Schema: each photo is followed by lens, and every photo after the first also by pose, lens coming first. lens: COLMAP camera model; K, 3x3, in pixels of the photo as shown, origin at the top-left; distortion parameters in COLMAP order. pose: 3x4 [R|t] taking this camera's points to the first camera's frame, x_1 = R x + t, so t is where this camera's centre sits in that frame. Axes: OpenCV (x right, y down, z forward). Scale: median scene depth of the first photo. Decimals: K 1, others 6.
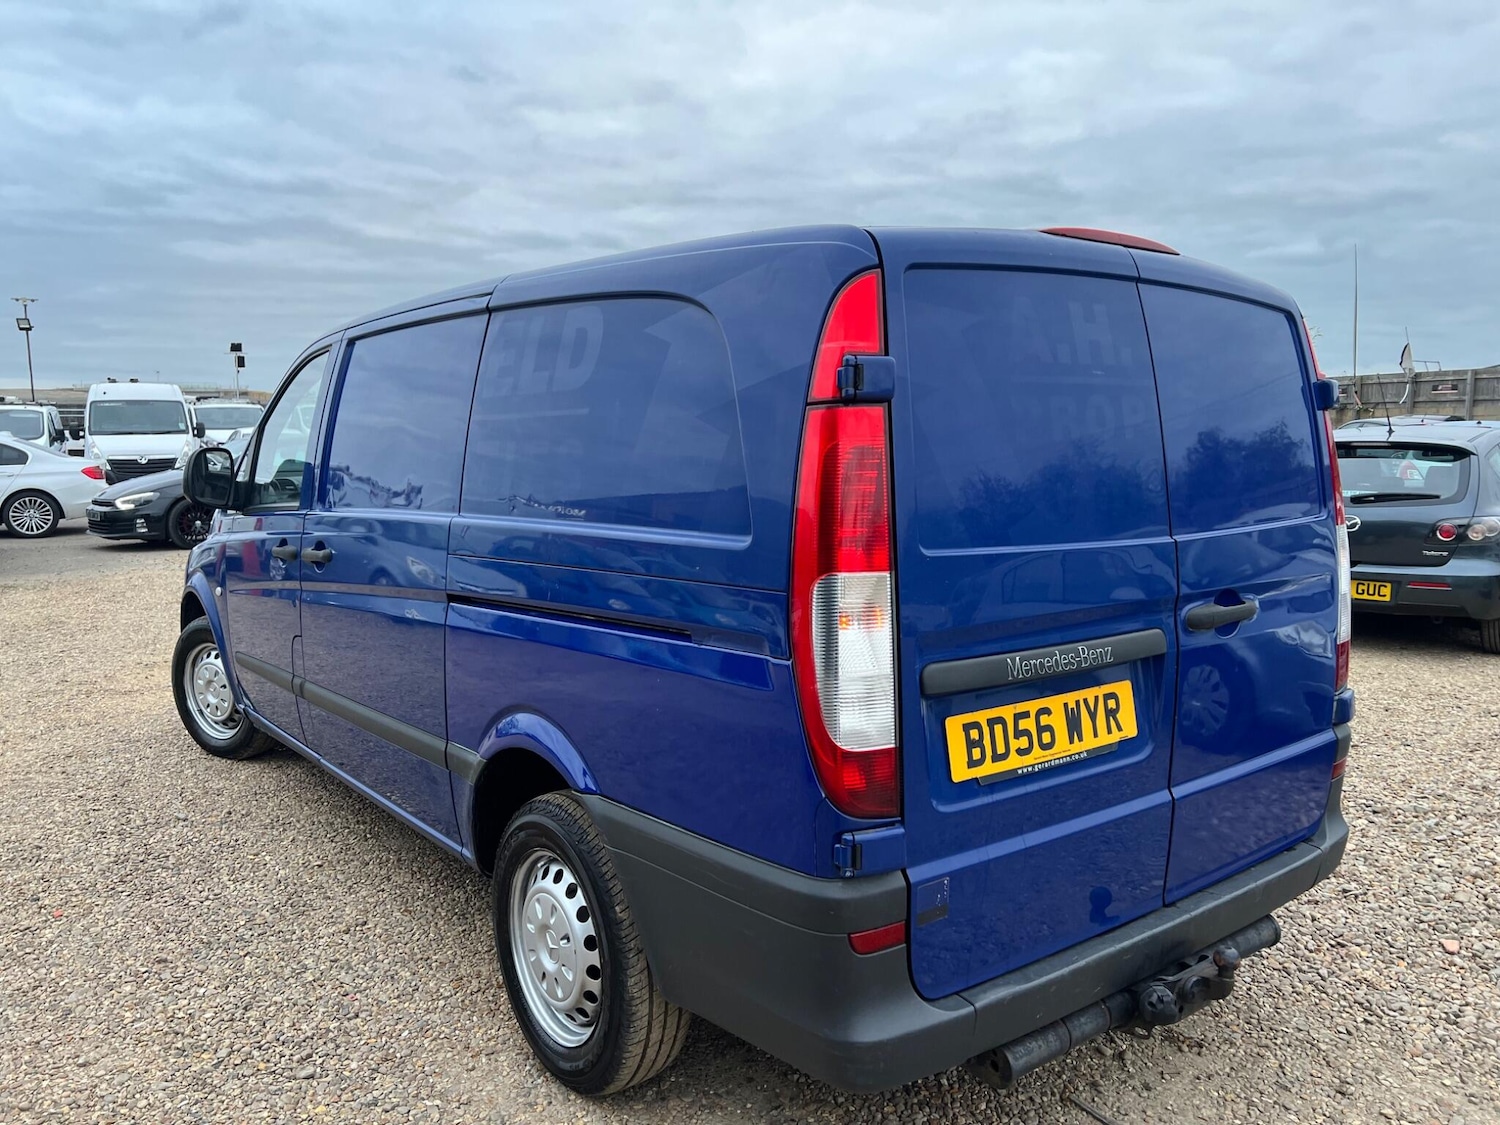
lens RADIAL K [[1123.8, 0, 736.0], [0, 1123.8, 561.7], [0, 0, 1]] dist [0.066119, -0.075977]
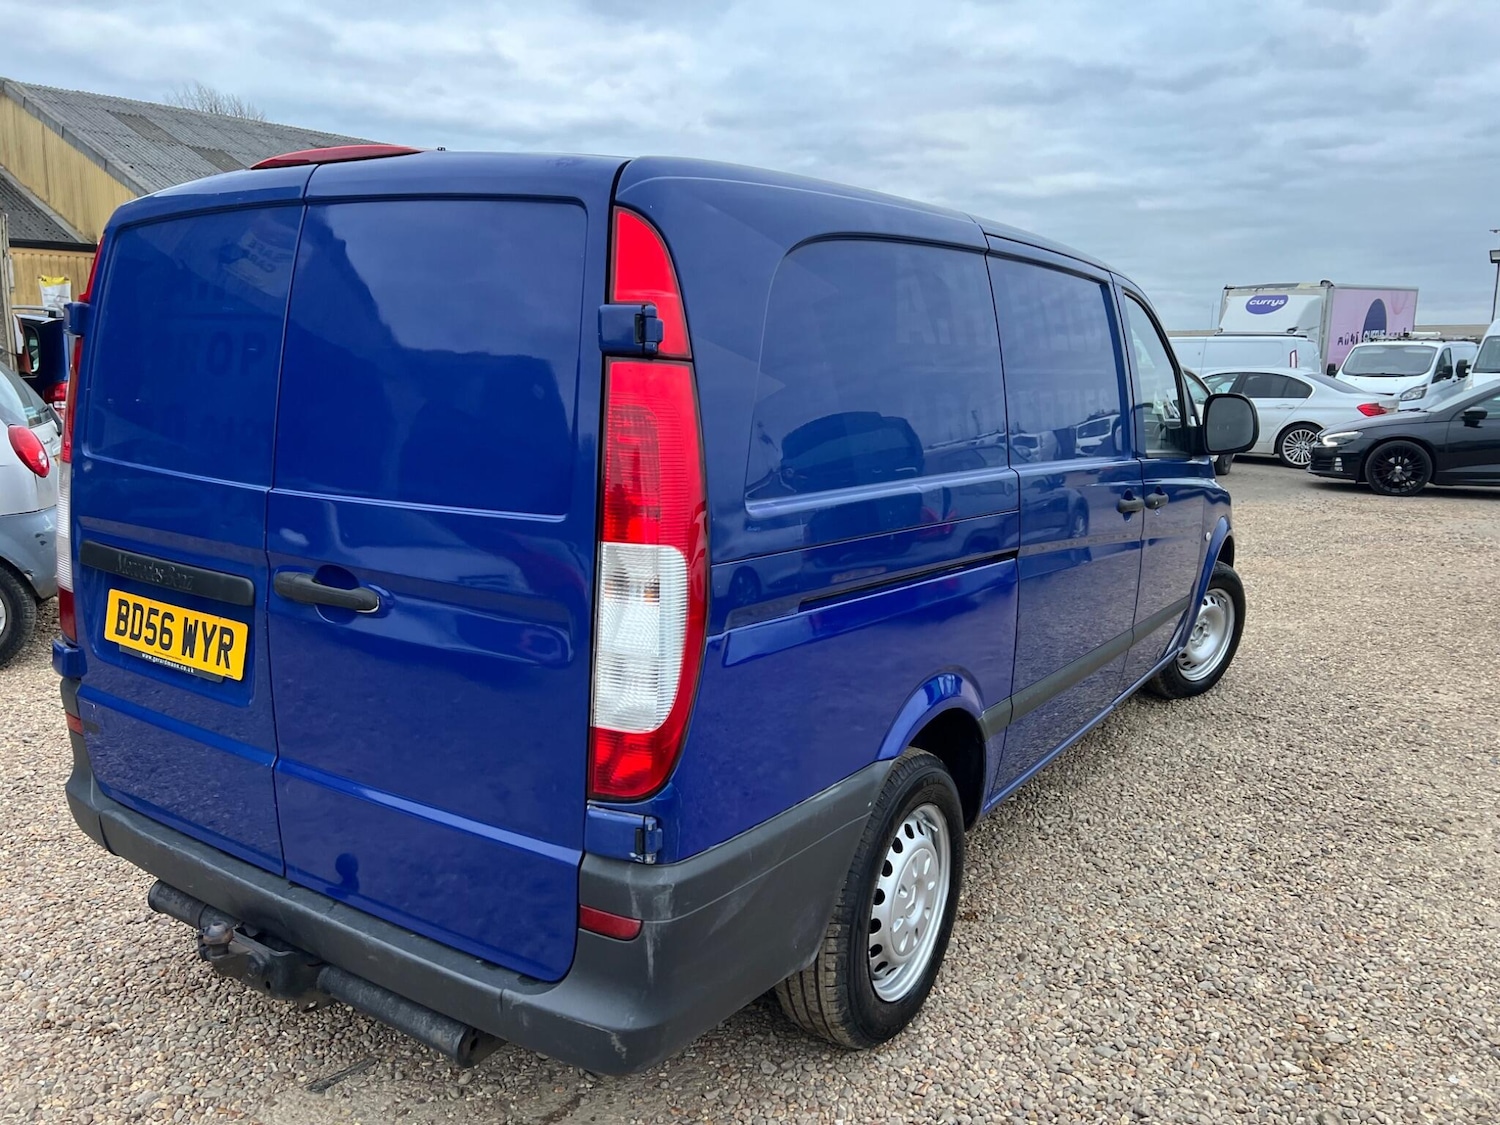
lens RADIAL K [[1123.8, 0, 741.5], [0, 1123.8, 568.3], [0, 0, 1]] dist [0.066119, -0.075977]
pose [[0.328051, 0.186075, -0.926153, 1.131765], [-0.129723, 0.979994, 0.150943, -0.119683], [0.935711, 0.070626, 0.345626, 0.862215]]
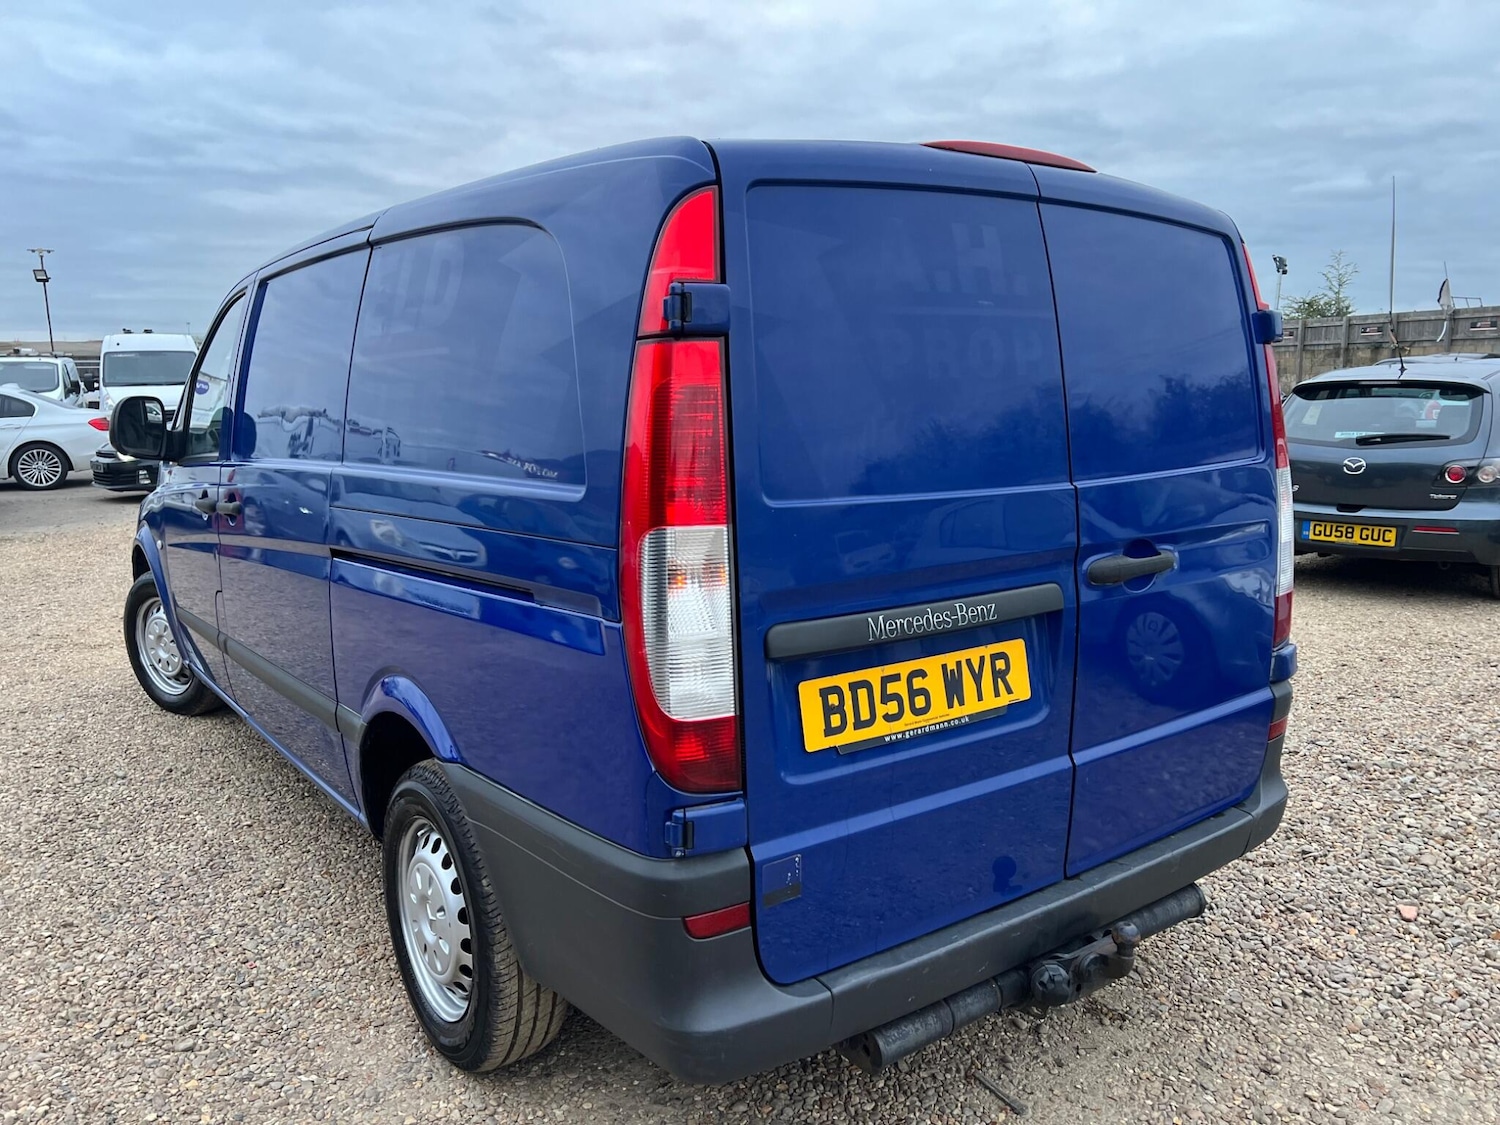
lens RADIAL K [[1123.8, 0, 741.6], [0, 1123.8, 560.1], [0, 0, 1]] dist [0.066119, -0.075977]
pose [[0.999701, -0.005434, -0.023820, 0.114349], [0.006498, 0.998973, 0.044832, -0.001922], [0.023552, -0.044973, 0.998711, 0.062318]]
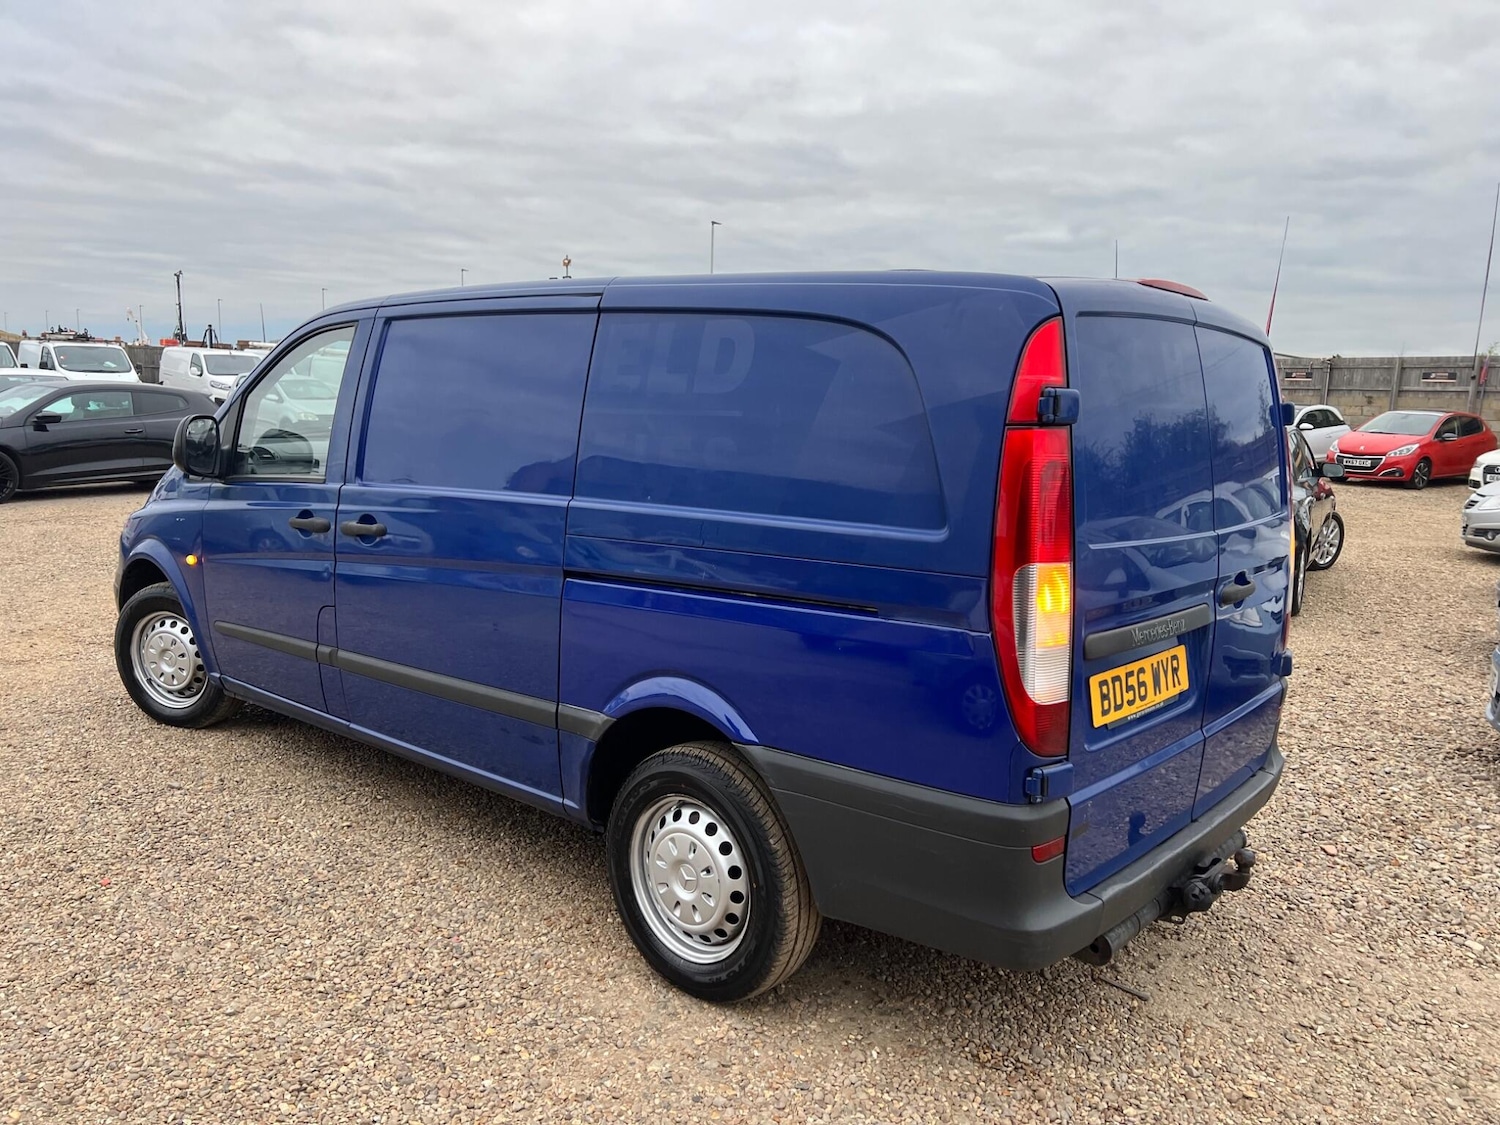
lens RADIAL K [[1123.8, 0, 737.4], [0, 1123.8, 578.0], [0, 0, 1]] dist [0.066119, -0.075977]
pose [[0.979795, 0.003196, 0.199977, -0.320246], [-0.013062, 0.998760, 0.048032, -0.019538], [-0.199576, -0.049674, 0.978623, -0.108015]]
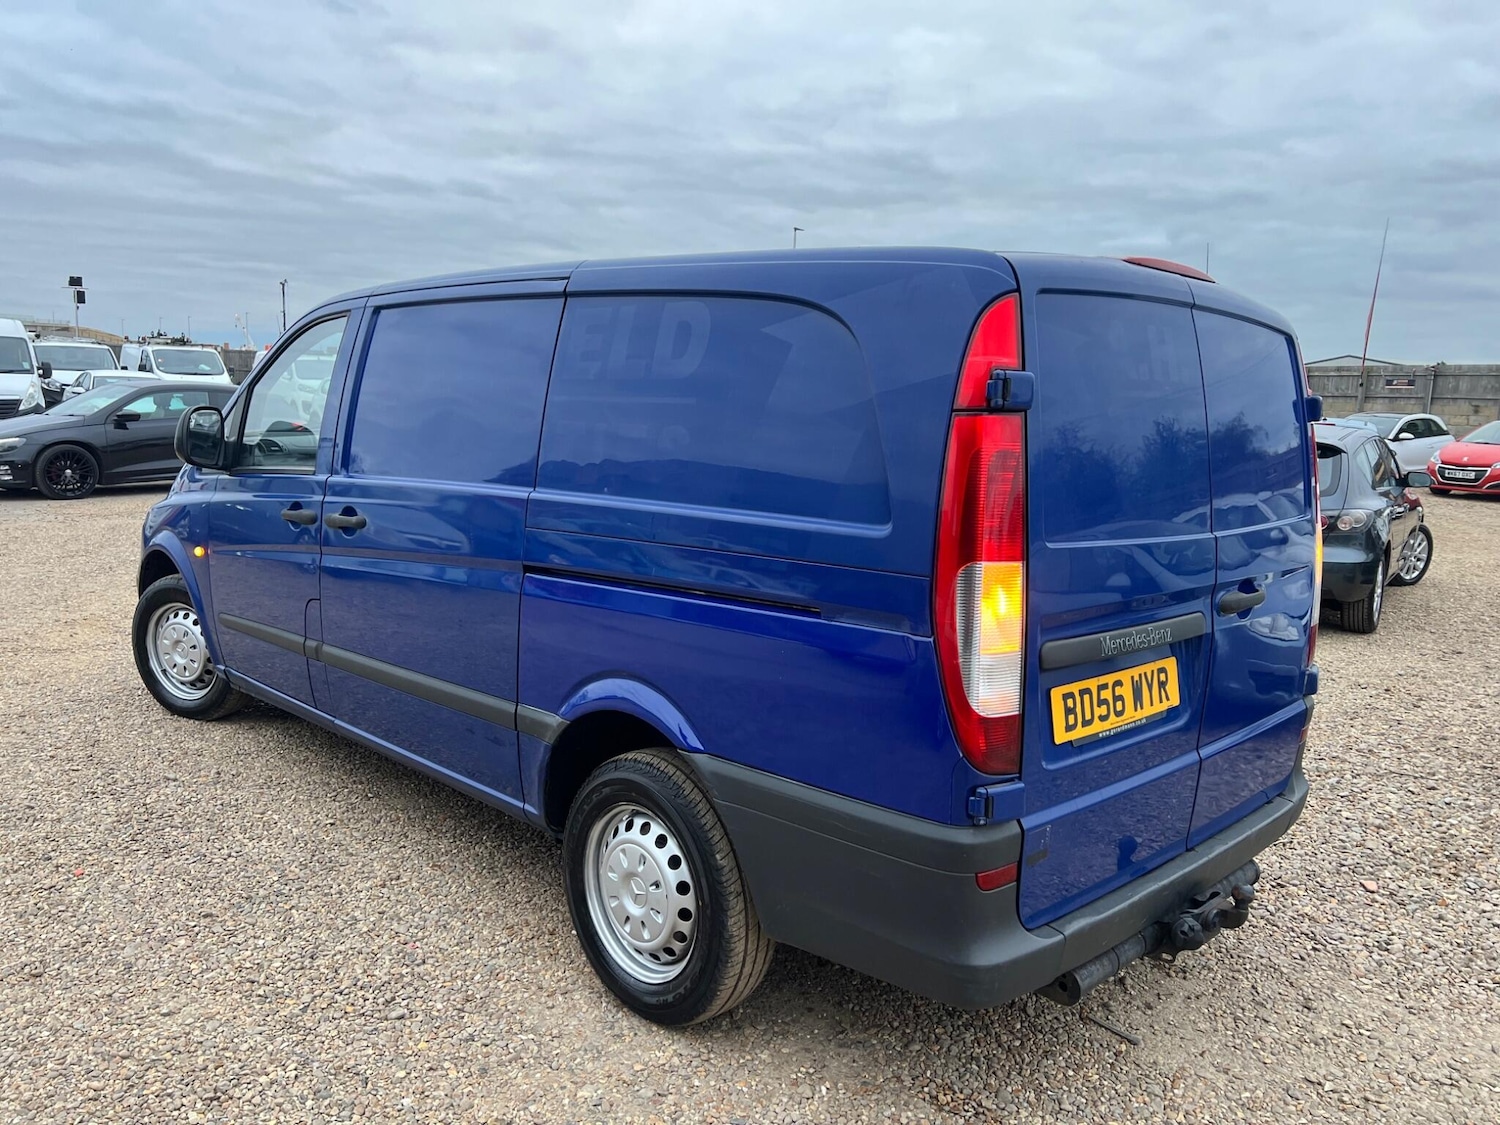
lens RADIAL K [[1123.8, 0, 737.6], [0, 1123.8, 573.3], [0, 0, 1]] dist [0.066119, -0.075977]
pose [[0.991644, 0.022342, 0.127052, -0.197788], [-0.027554, 0.998843, 0.039414, -0.010948], [-0.126024, -0.042585, 0.991113, -0.068181]]
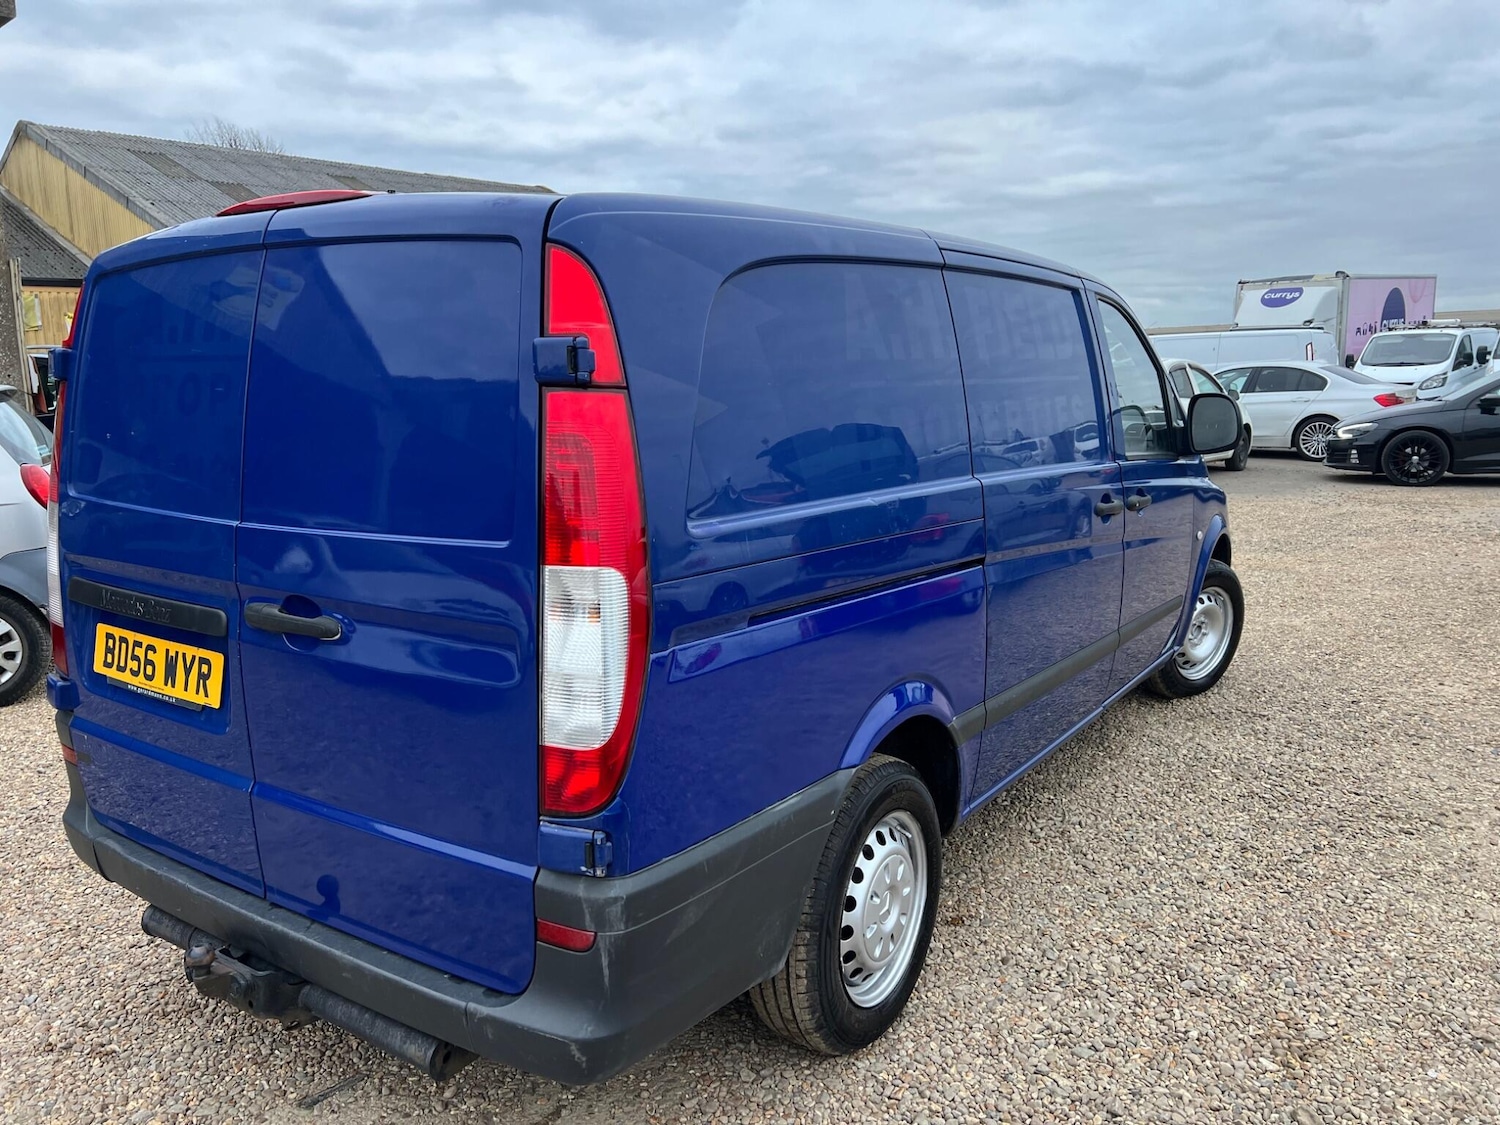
lens RADIAL K [[1123.8, 0, 741.8], [0, 1123.8, 563.0], [0, 0, 1]] dist [0.066119, -0.075977]
pose [[0.311591, 0.163377, -0.936066, 1.165588], [-0.095963, 0.985482, 0.140059, -0.132618], [0.945358, 0.046186, 0.322745, 0.902602]]
